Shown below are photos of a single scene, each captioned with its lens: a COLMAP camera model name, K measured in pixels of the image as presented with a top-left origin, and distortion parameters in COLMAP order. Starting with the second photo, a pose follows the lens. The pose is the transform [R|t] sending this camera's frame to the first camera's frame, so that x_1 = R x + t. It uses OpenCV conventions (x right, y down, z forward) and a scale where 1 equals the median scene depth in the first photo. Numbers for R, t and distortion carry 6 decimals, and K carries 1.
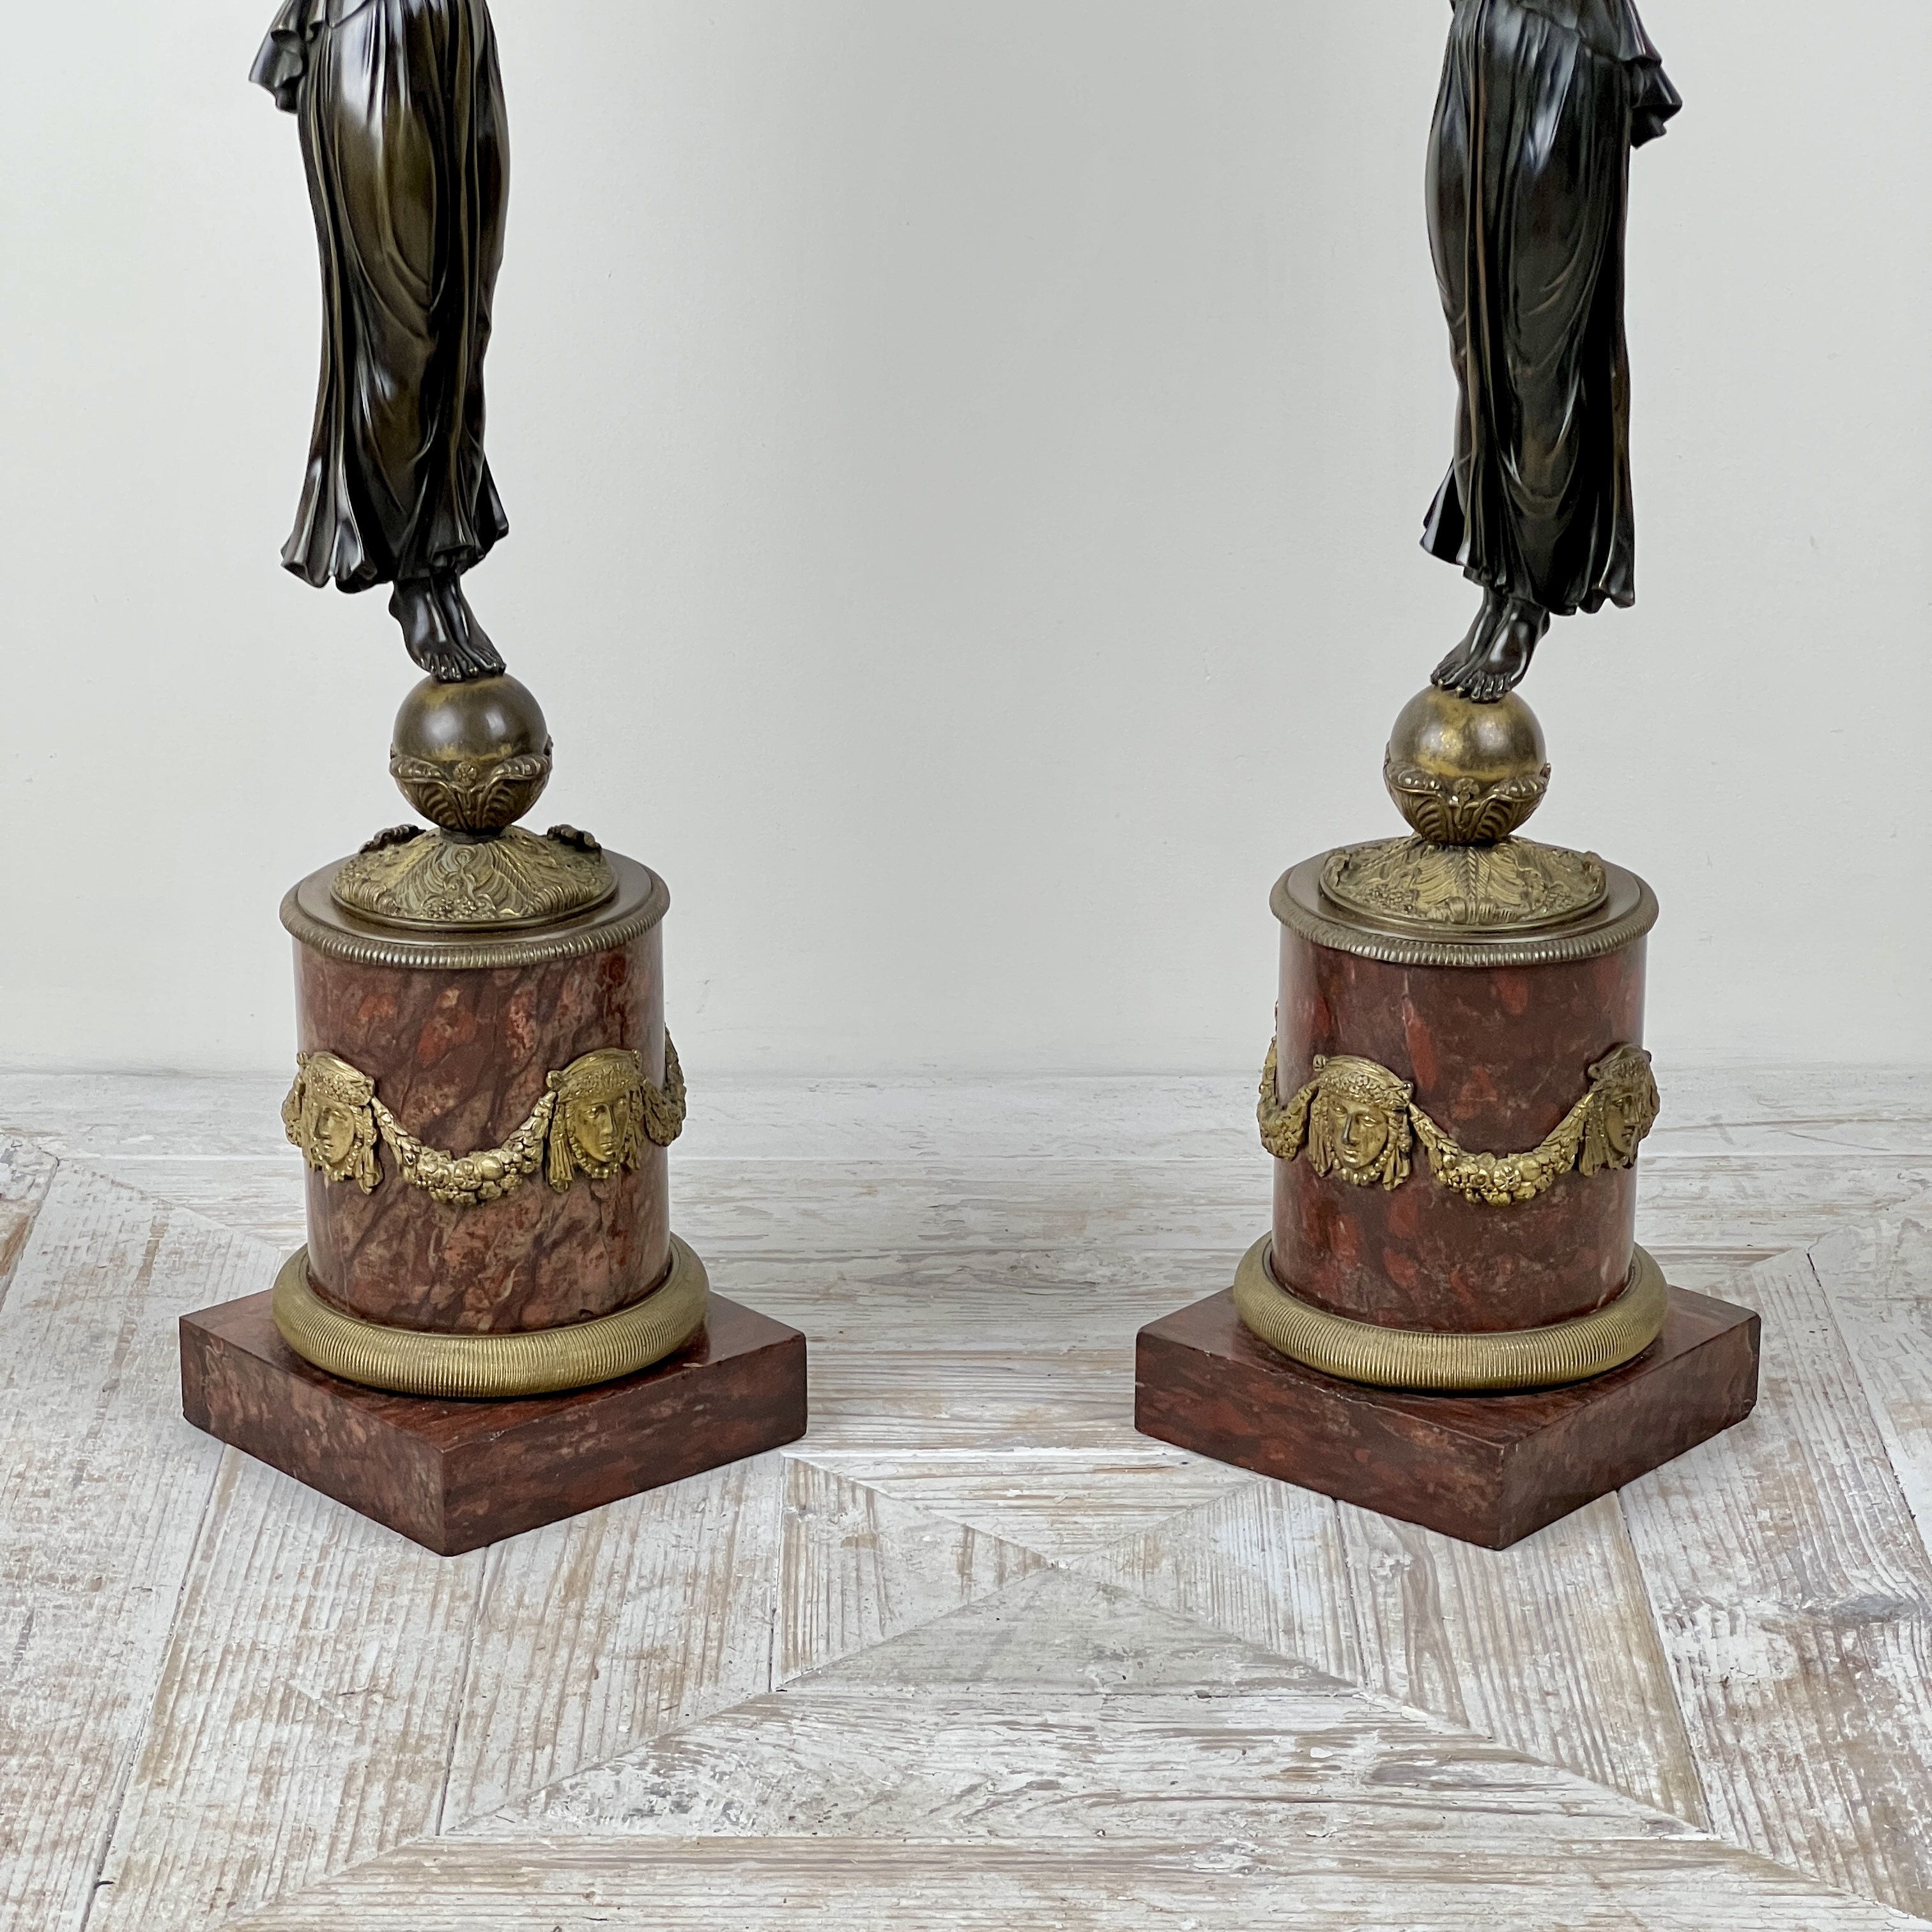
lens RADIAL K [[5865.0, 0, 1034.2], [0, 5865.0, 972.0], [0, 0, 1]] dist [-0.550345, 15.281604]
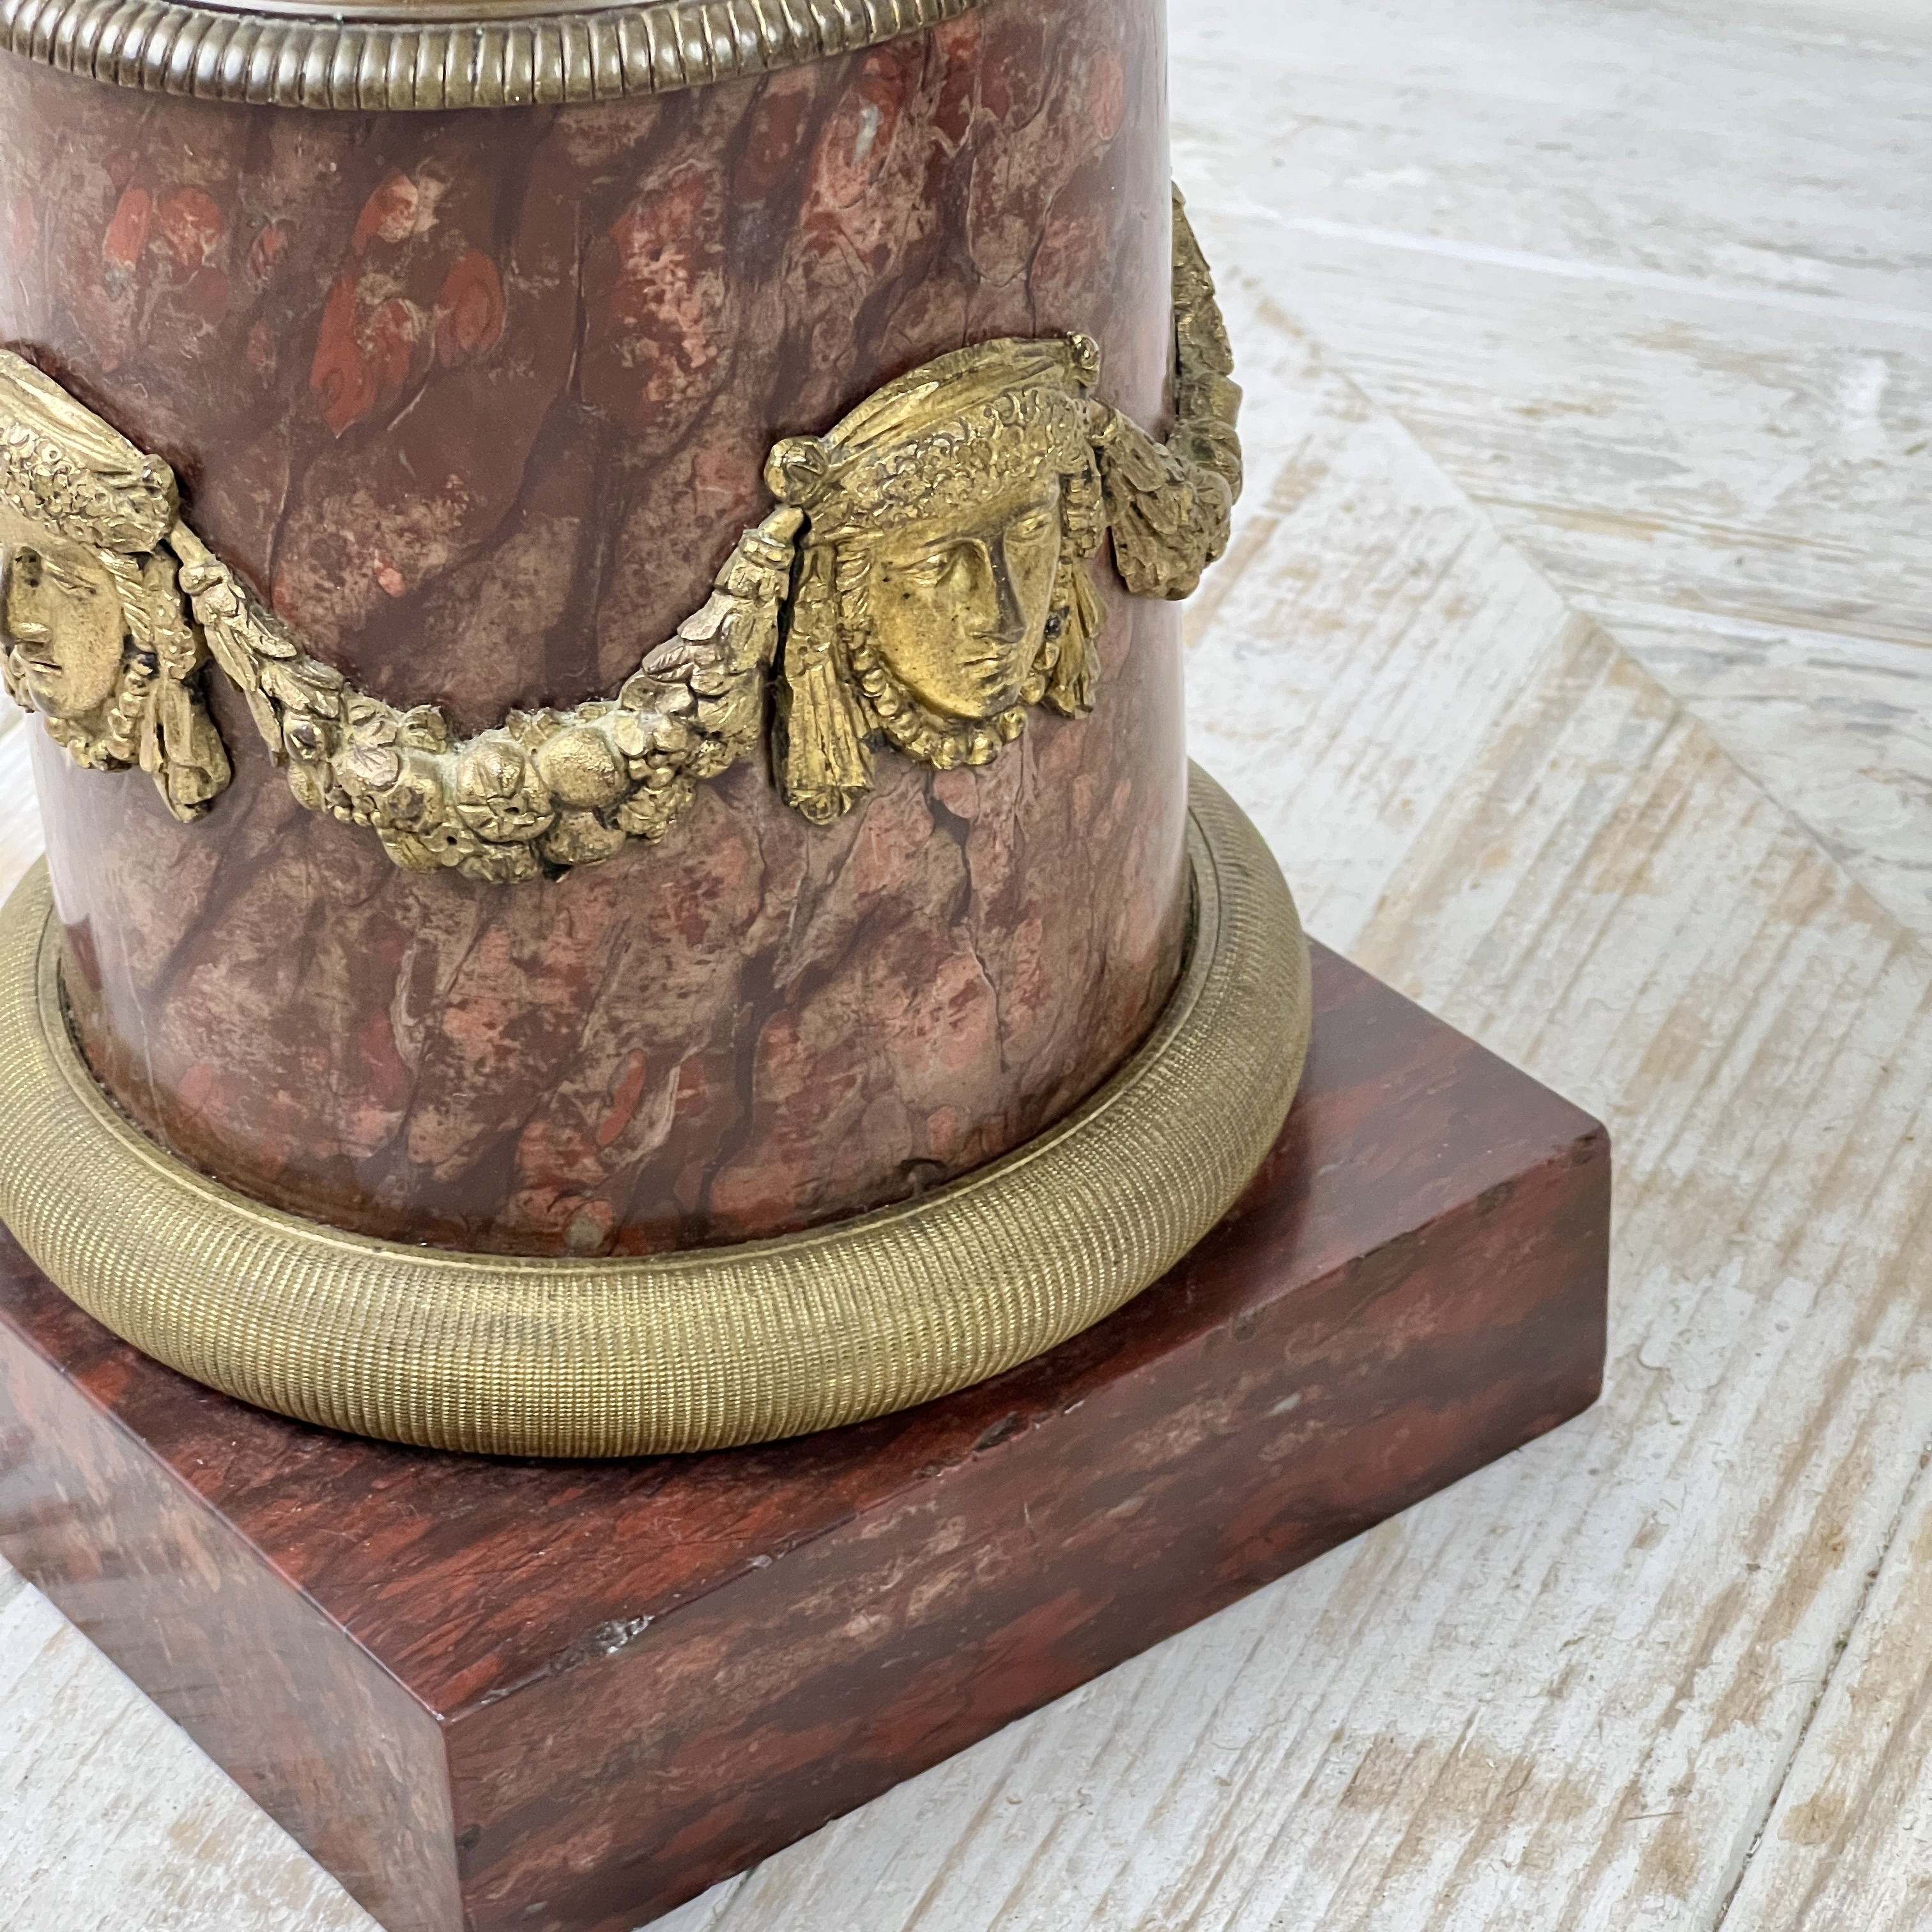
lens RADIAL K [[5959.7, 0, 919.3], [0, 5959.7, 965.0], [0, 0, 1]] dist [-0.518001, 12.284360]
pose [[0.995993, 0.006797, -0.089170, -0.049700], [0.016611, 0.965693, 0.259156, -0.033023], [0.087873, -0.259599, 0.961710, 0.710813]]
